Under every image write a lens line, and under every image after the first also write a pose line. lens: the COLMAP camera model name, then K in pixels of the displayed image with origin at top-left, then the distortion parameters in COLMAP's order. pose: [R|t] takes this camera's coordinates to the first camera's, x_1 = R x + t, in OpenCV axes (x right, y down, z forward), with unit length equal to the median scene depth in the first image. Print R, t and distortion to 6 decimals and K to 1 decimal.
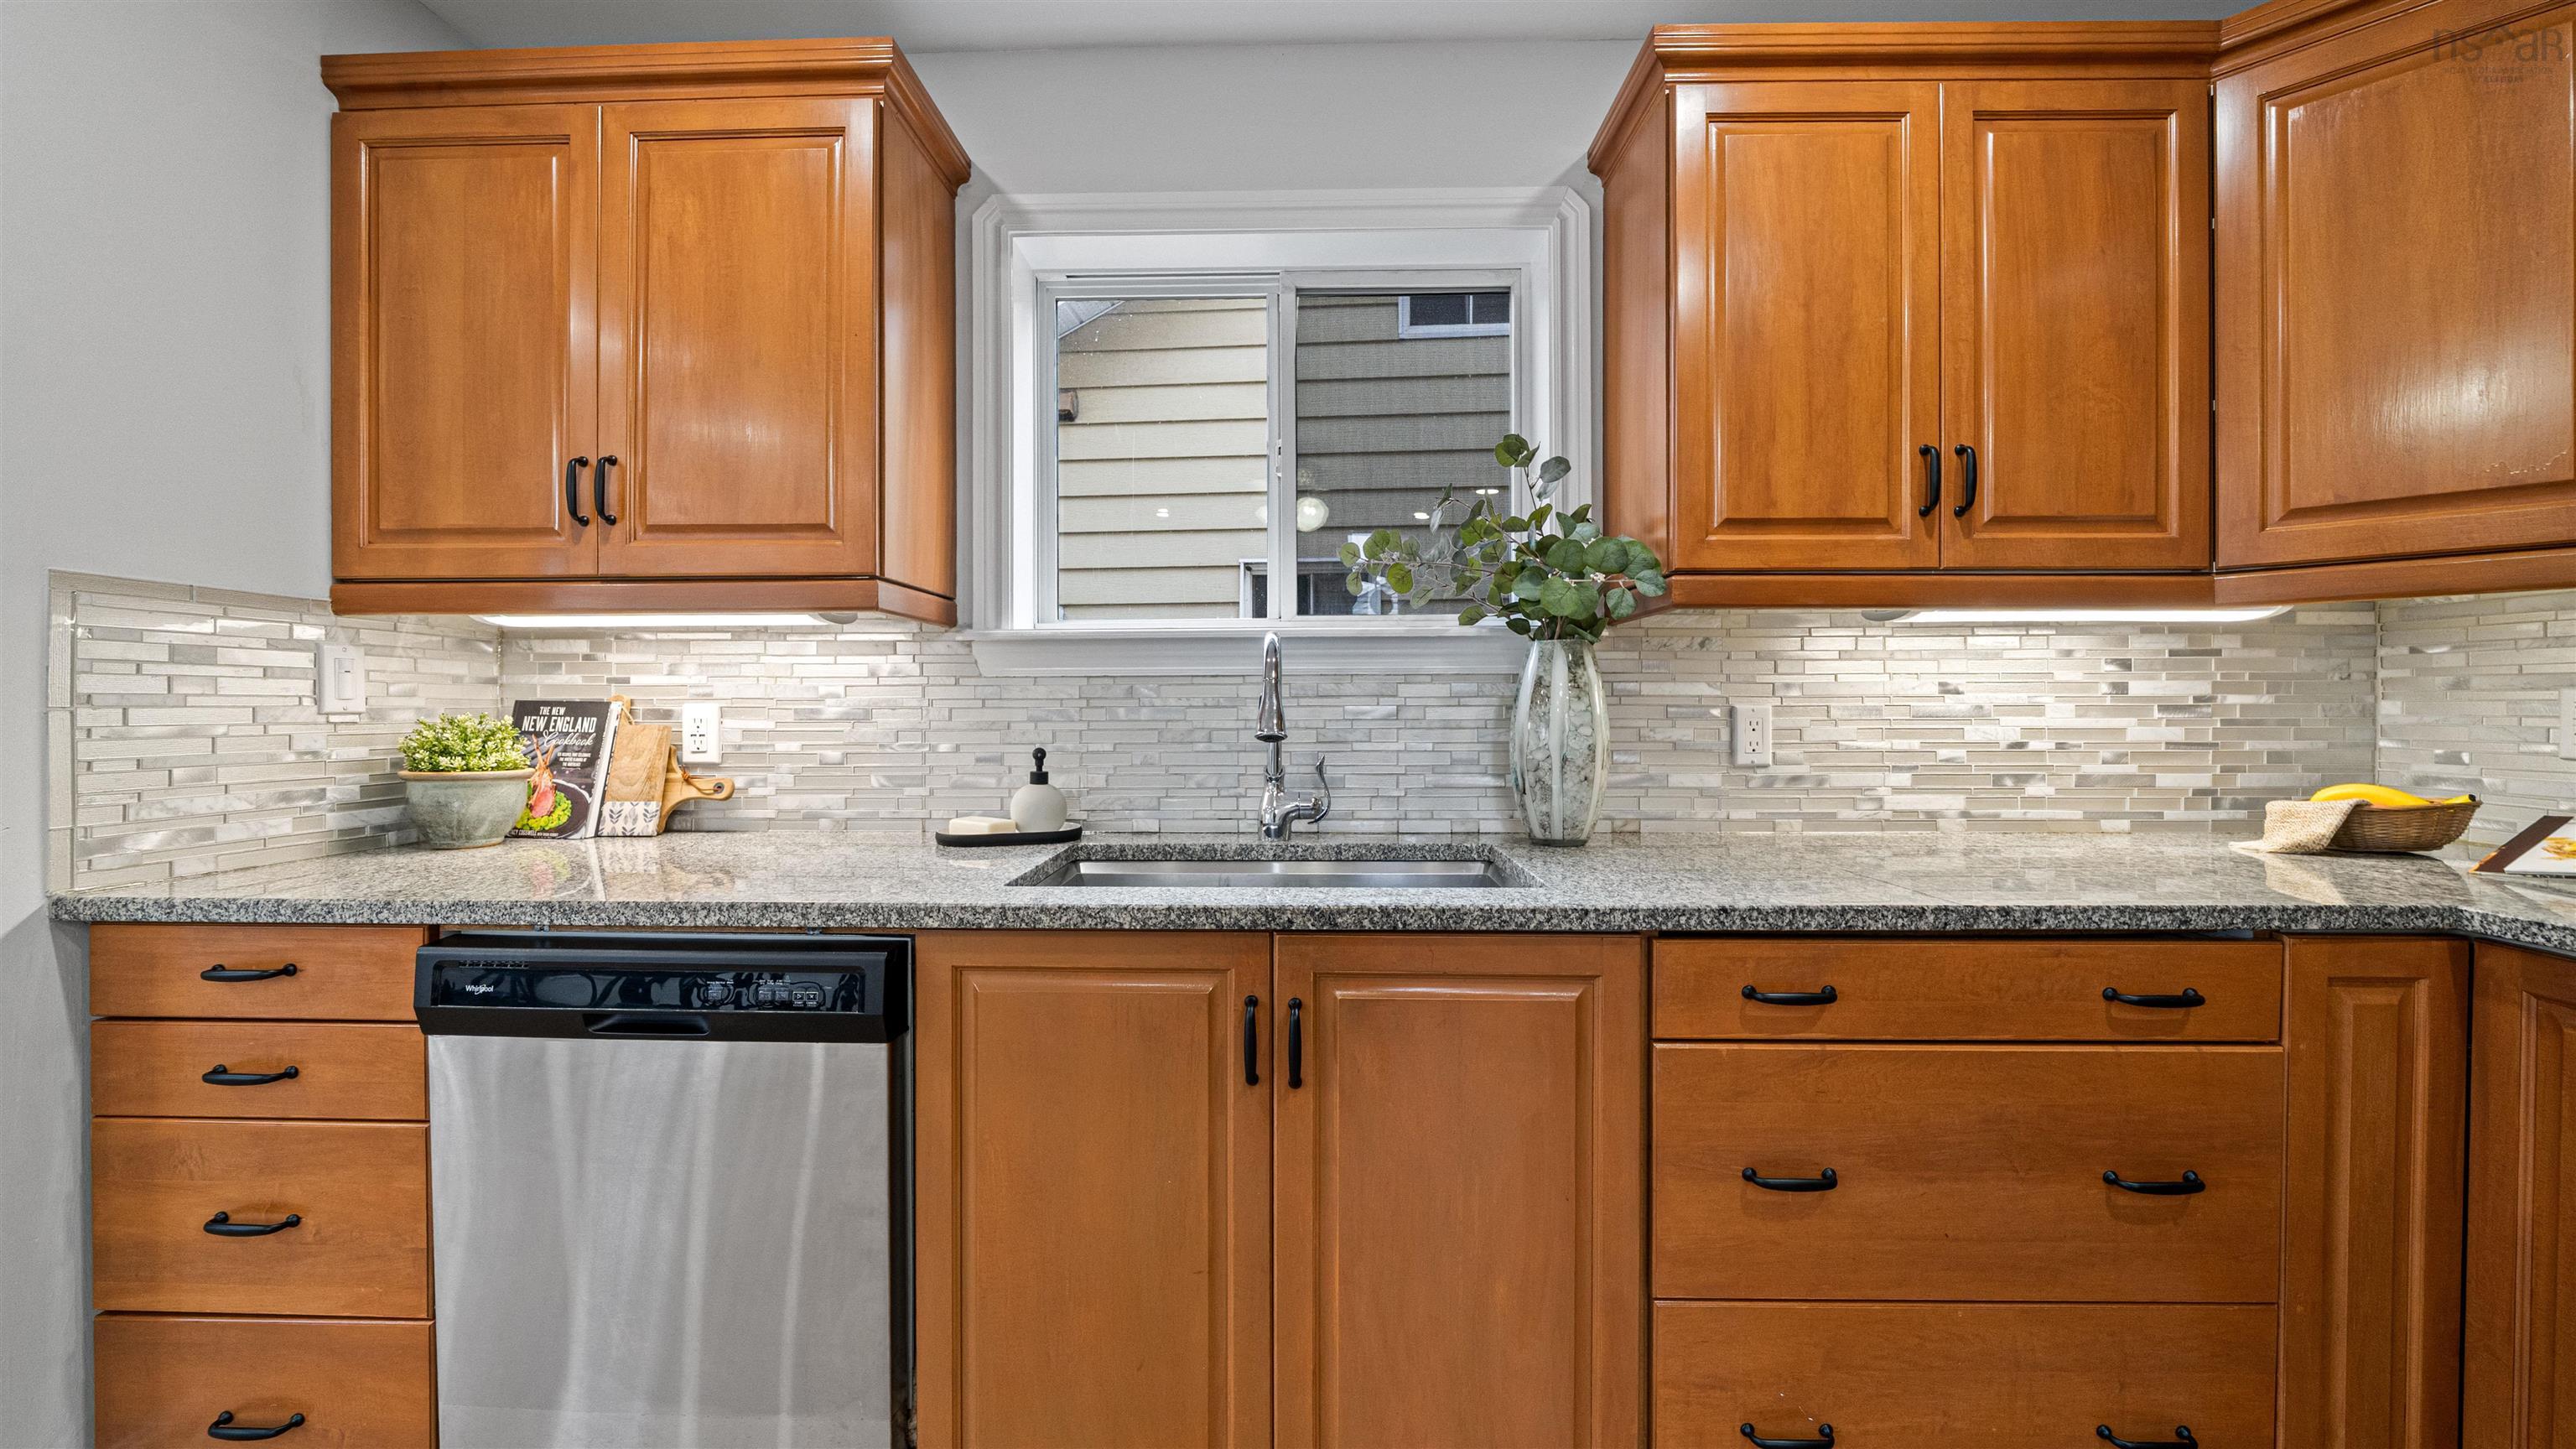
lens RADIAL K [[919.7, 0, 1273.0], [0, 919.7, 694.9], [0, 0, 1]] dist [-0.006421, 0.000352]
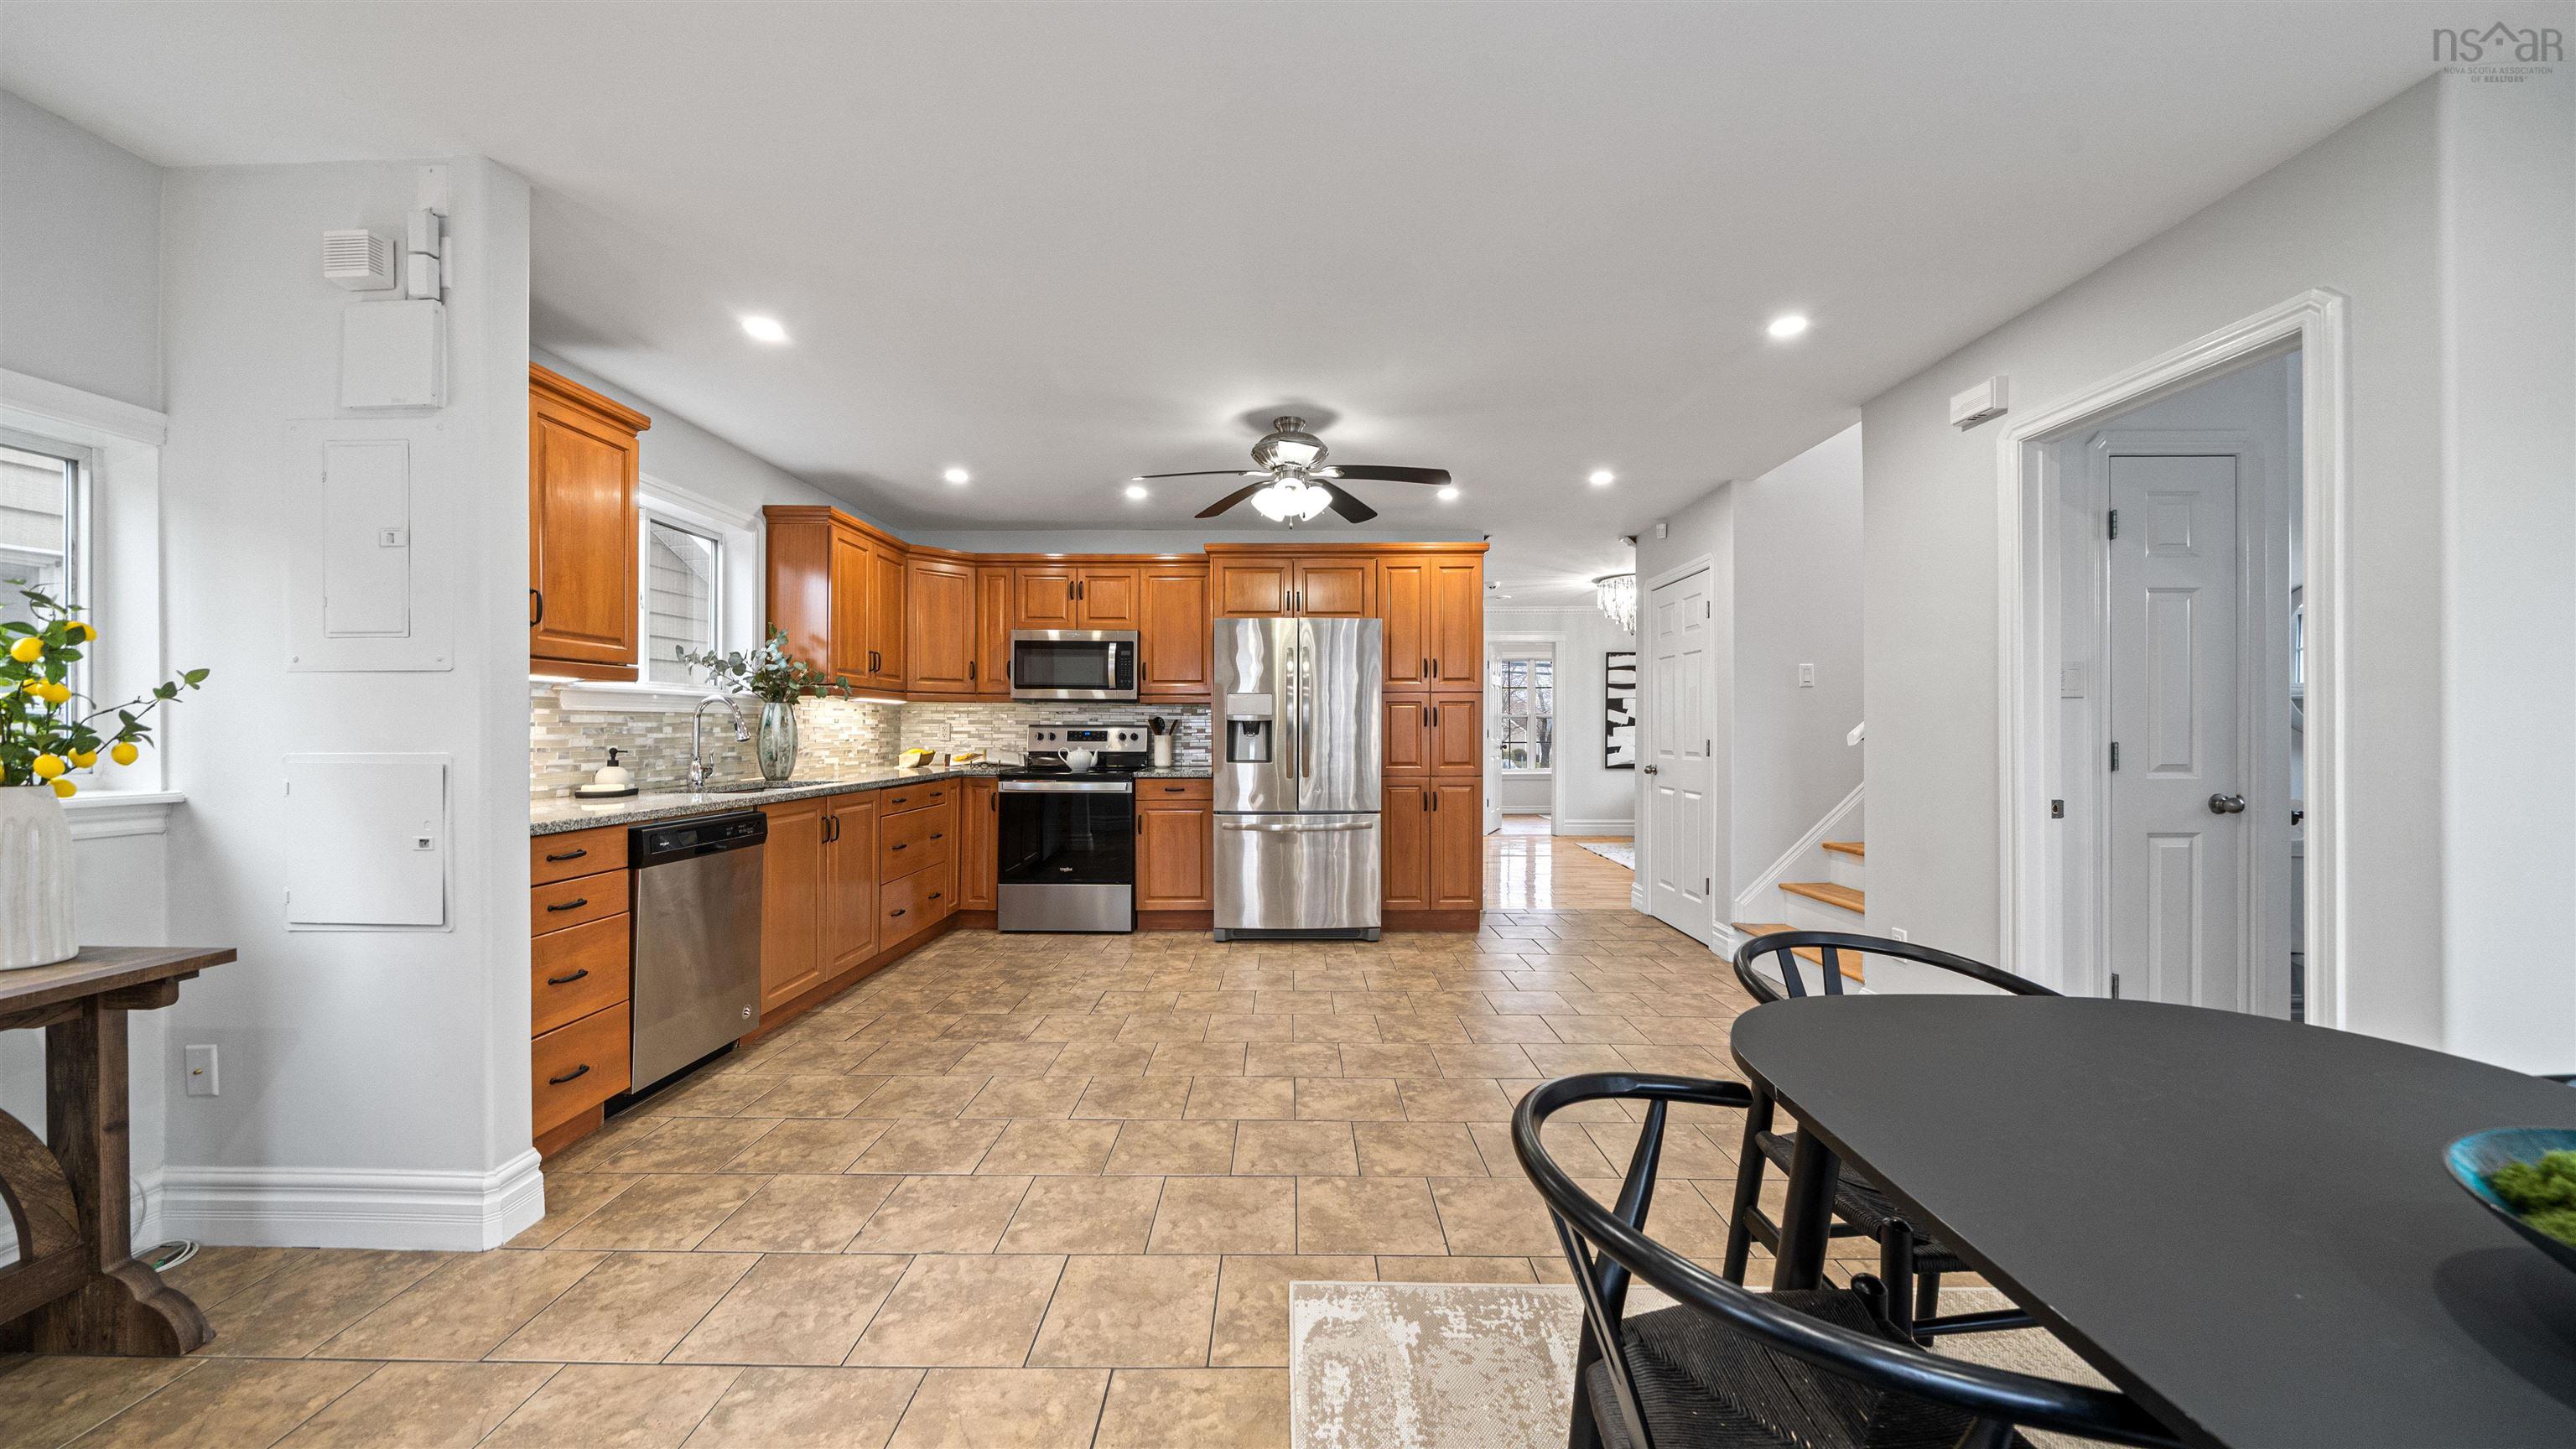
lens RADIAL K [[893.7, 0, 1291.3], [0, 893.7, 731.0], [0, 0, 1]] dist [-0.006201, 0.000070]
pose [[-0.023343, -0.001191, 0.999727, -2.499617], [-0.014983, 0.999887, 0.000842, -0.002142], [-0.999615, -0.014959, -0.023358, -0.450454]]
